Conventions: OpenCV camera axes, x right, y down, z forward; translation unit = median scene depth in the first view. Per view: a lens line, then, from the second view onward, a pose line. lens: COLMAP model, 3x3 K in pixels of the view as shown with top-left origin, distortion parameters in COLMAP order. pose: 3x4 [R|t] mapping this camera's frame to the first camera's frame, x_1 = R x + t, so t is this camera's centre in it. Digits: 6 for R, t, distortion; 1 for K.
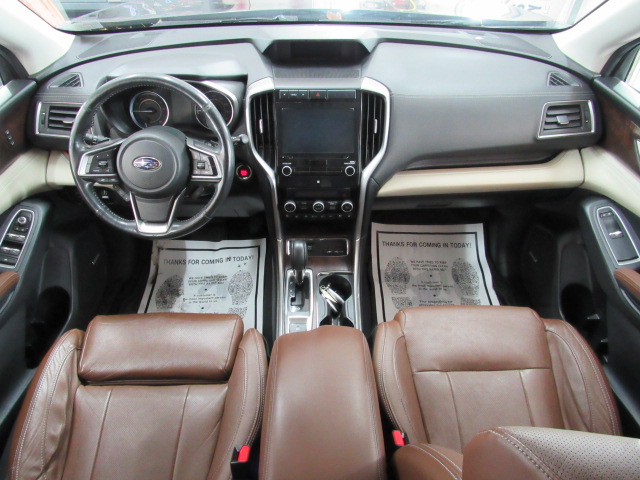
lens RADIAL K [[456.3, 0, 320.0], [0, 456.3, 240.0], [0, 0, 1]] dist [-0.023460, 0.001028]
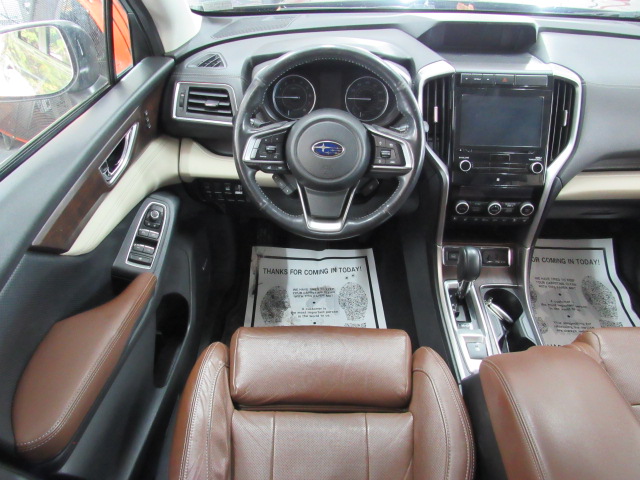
lens RADIAL K [[454.6, 0, 320.0], [0, 454.6, 240.0], [0, 0, 1]] dist [-0.005088, -0.000088]
pose [[0.999502, 0.026508, -0.017135, -0.320871], [-0.027265, 0.998590, -0.045553, 0.036187], [0.015903, 0.045997, 0.998815, 0.130369]]
